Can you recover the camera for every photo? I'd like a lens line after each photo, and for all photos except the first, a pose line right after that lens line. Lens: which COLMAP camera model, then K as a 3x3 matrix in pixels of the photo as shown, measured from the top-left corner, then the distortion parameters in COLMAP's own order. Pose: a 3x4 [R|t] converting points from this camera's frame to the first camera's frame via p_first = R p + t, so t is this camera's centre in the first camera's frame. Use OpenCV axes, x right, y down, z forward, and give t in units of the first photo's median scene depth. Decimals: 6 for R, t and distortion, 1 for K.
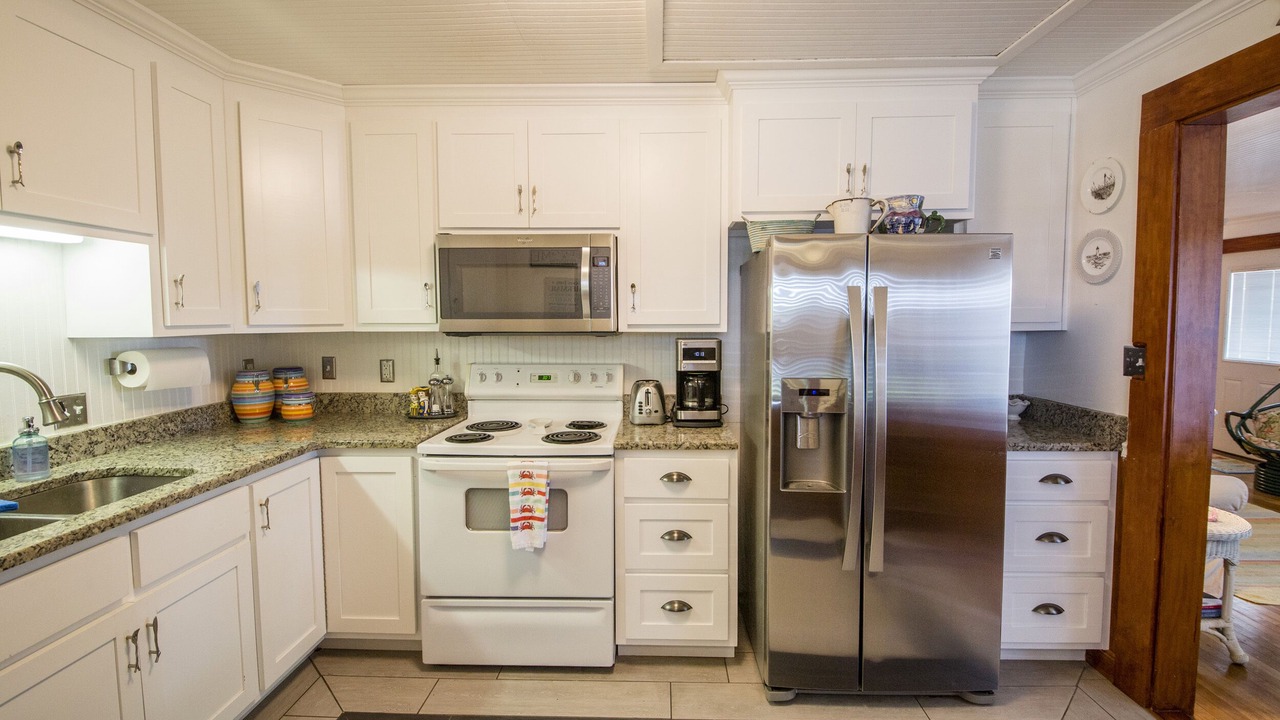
lens RADIAL K [[589.8, 0, 640.0], [0, 589.8, 360.0], [0, 0, 1]] dist [0.000778, 0.000102]
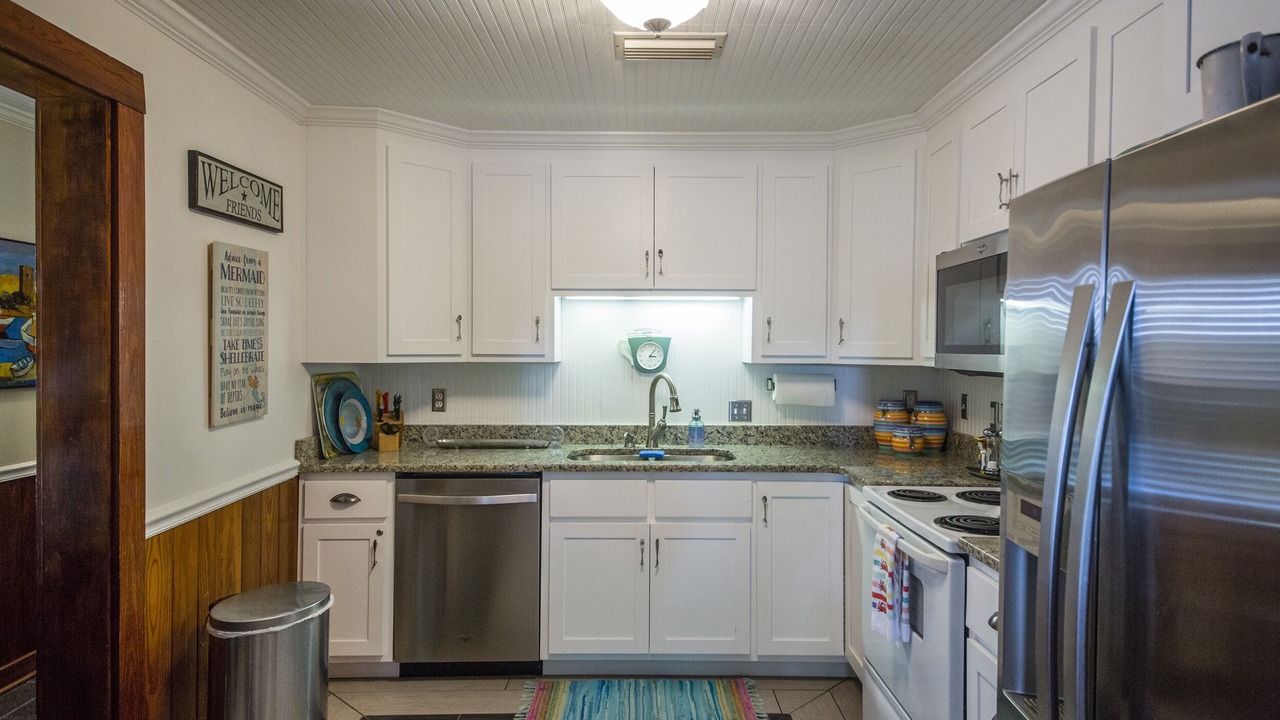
lens RADIAL K [[741.6, 0, 640.0], [0, 741.6, 360.0], [0, 0, 1]] dist [0.000937, -0.000065]
pose [[0.030712, 0.018207, -0.999362, 0.837822], [-0.083565, 0.996381, 0.015584, -0.047212], [0.996029, 0.083033, 0.032122, 0.632458]]
